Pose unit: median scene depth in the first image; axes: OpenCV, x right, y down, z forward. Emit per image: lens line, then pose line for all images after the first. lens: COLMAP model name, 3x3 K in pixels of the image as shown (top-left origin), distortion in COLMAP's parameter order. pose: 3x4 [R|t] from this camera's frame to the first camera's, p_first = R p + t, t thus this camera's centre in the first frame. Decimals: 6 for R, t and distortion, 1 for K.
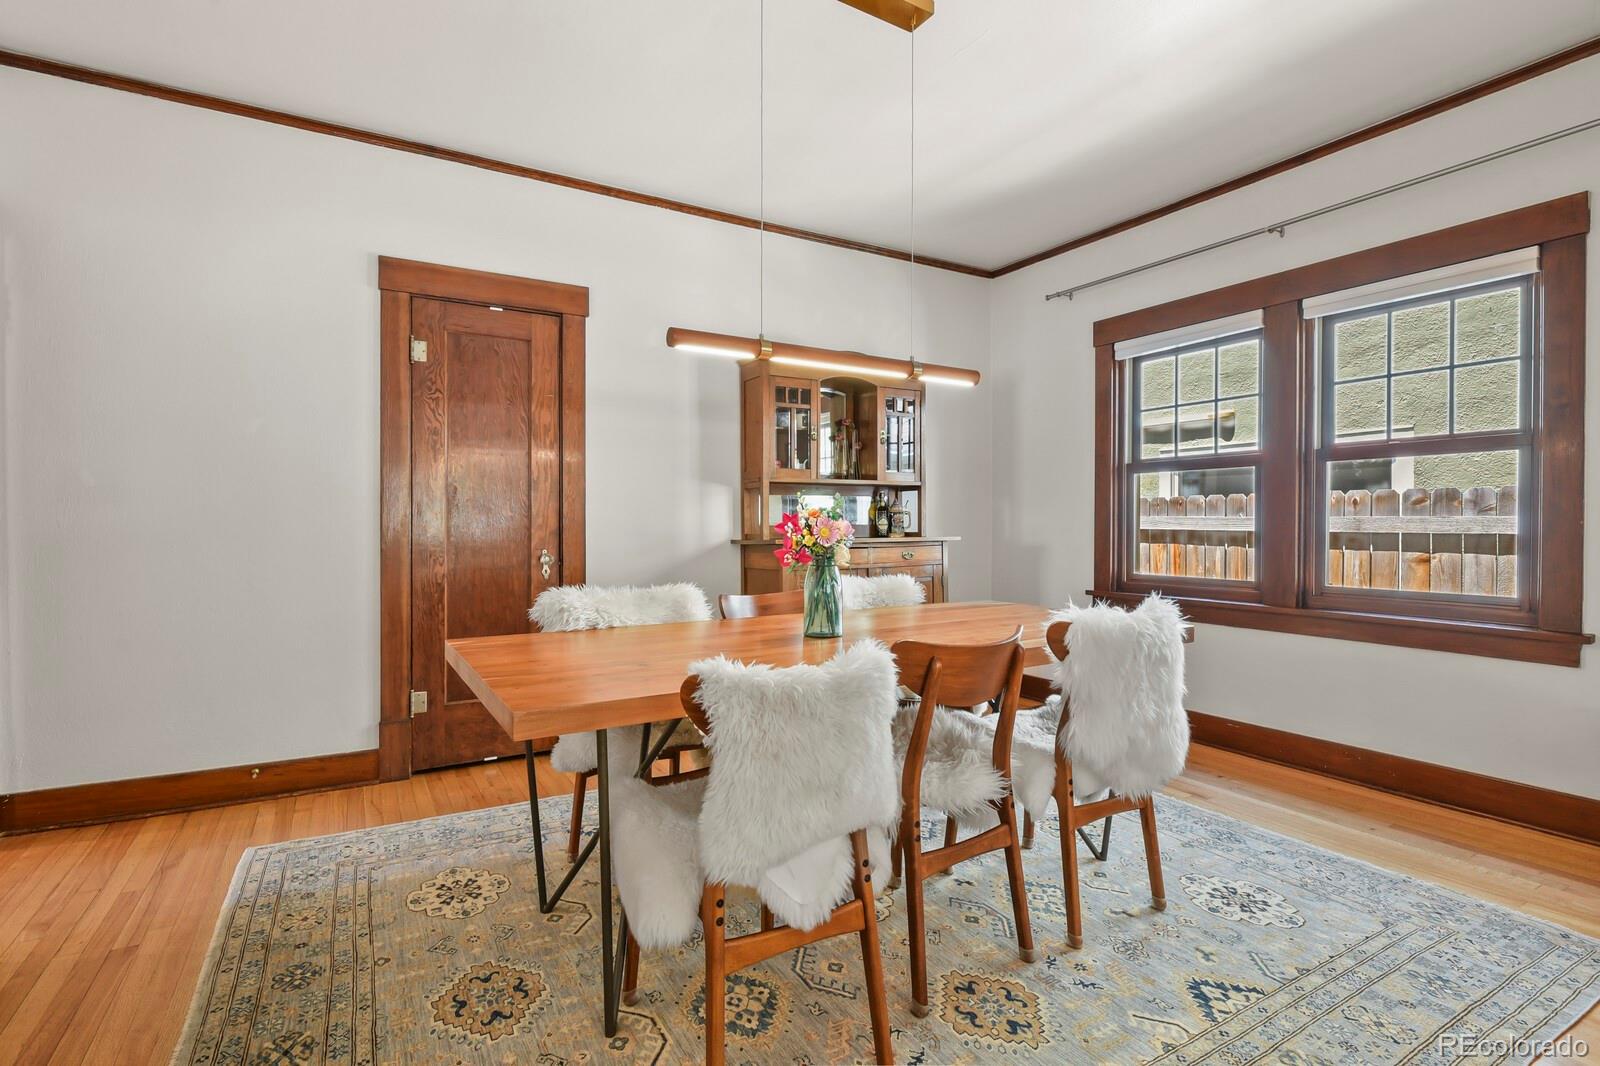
lens RADIAL K [[774.2, 0, 802.3], [0, 774.2, 531.5], [0, 0, 1]] dist [-0.008294, -0.003217]
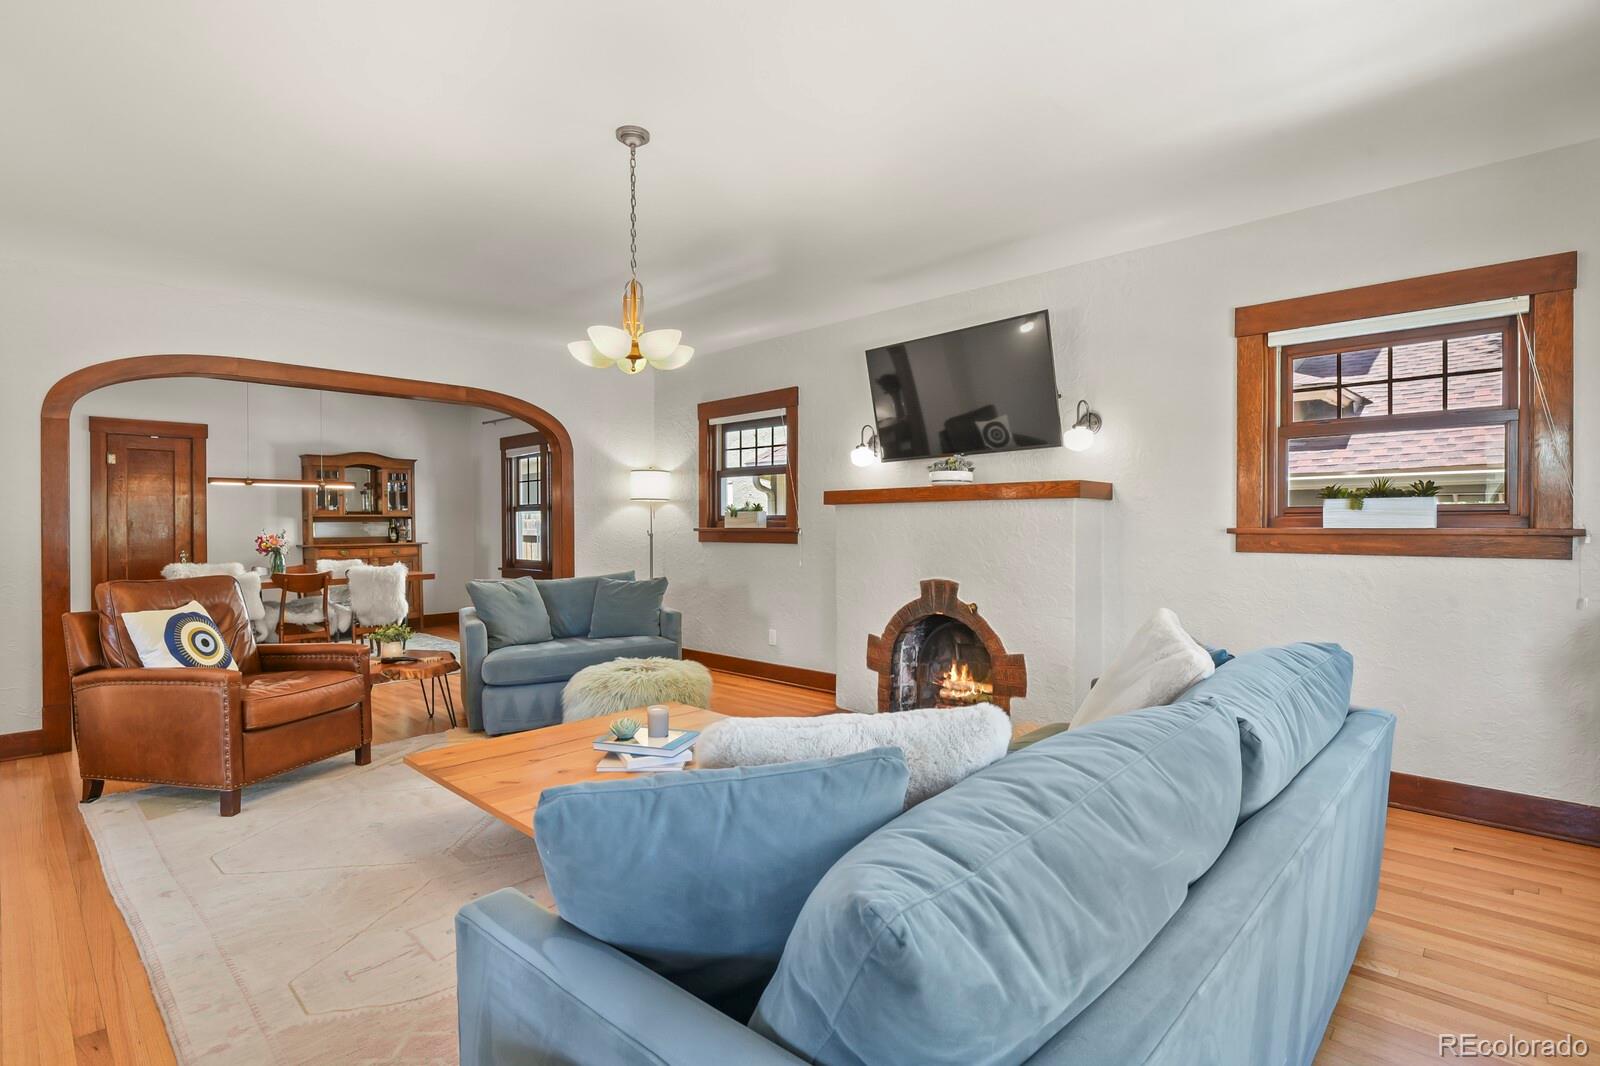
lens RADIAL K [[774.2, 0, 806.0], [0, 774.2, 532.8], [0, 0, 1]] dist [-0.008294, -0.003217]
pose [[0.961982, -0.005487, 0.273059, 0.721804], [0.005798, 0.999983, -0.000332, -0.013880], [-0.273053, 0.001903, 0.961997, -1.465474]]
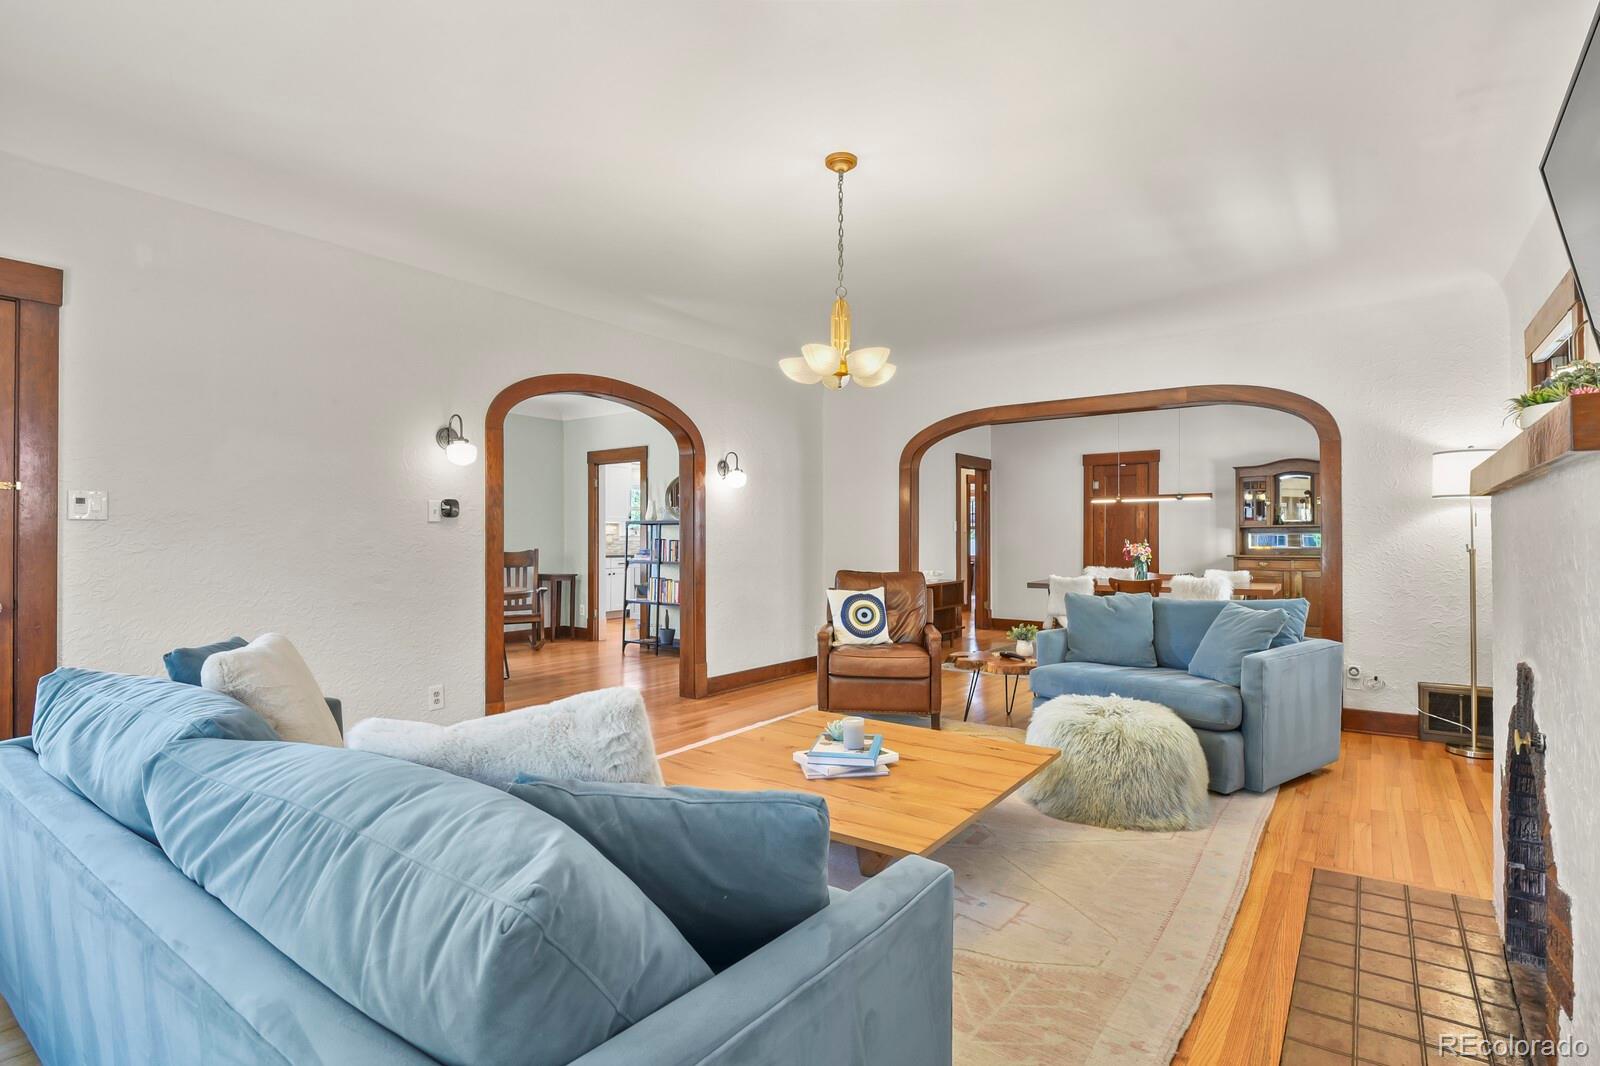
lens RADIAL K [[774.2, 0, 804.3], [0, 774.2, 536.9], [0, 0, 1]] dist [-0.008294, -0.003217]
pose [[0.392499, 0.000080, -0.919752, 1.549006], [-0.011223, 0.999926, -0.004702, -0.017150], [0.919684, 0.012168, 0.392471, -0.994331]]
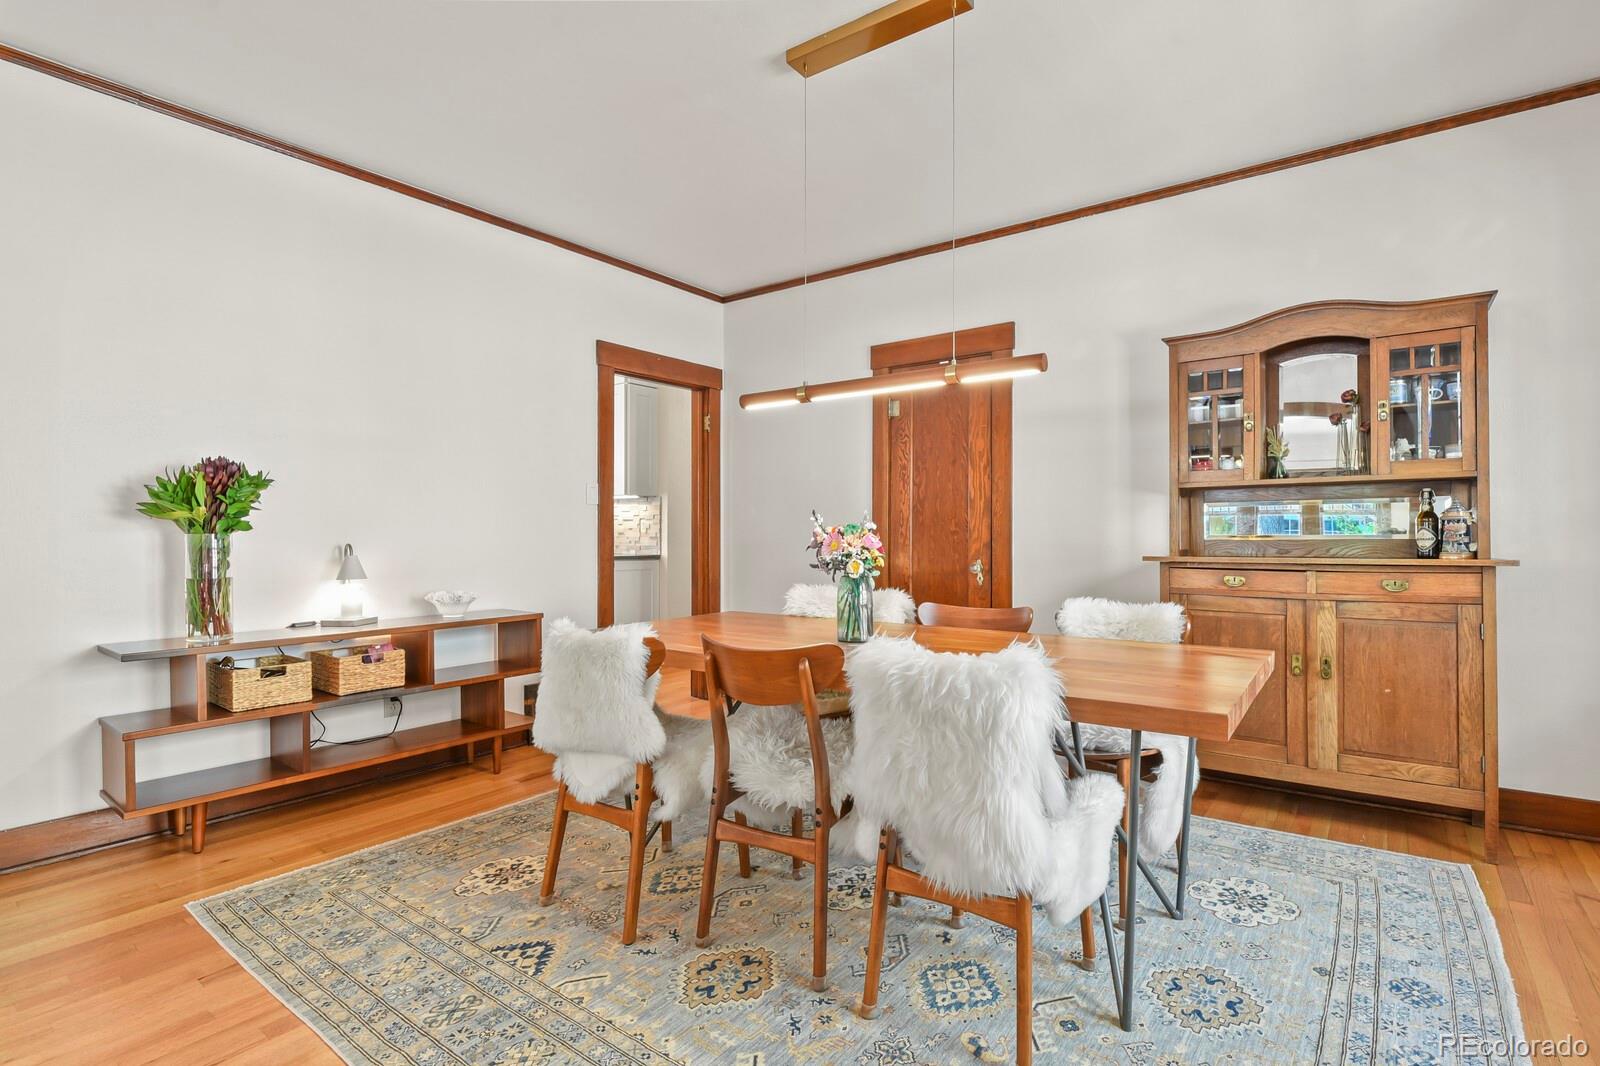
lens RADIAL K [[774.2, 0, 815.5], [0, 774.2, 534.3], [0, 0, 1]] dist [-0.008294, -0.003217]
pose [[0.382945, -0.000976, -0.923771, 0.640269], [-0.009585, 0.999941, -0.005029, -0.006128], [0.923722, 0.010780, 0.382913, 0.332476]]
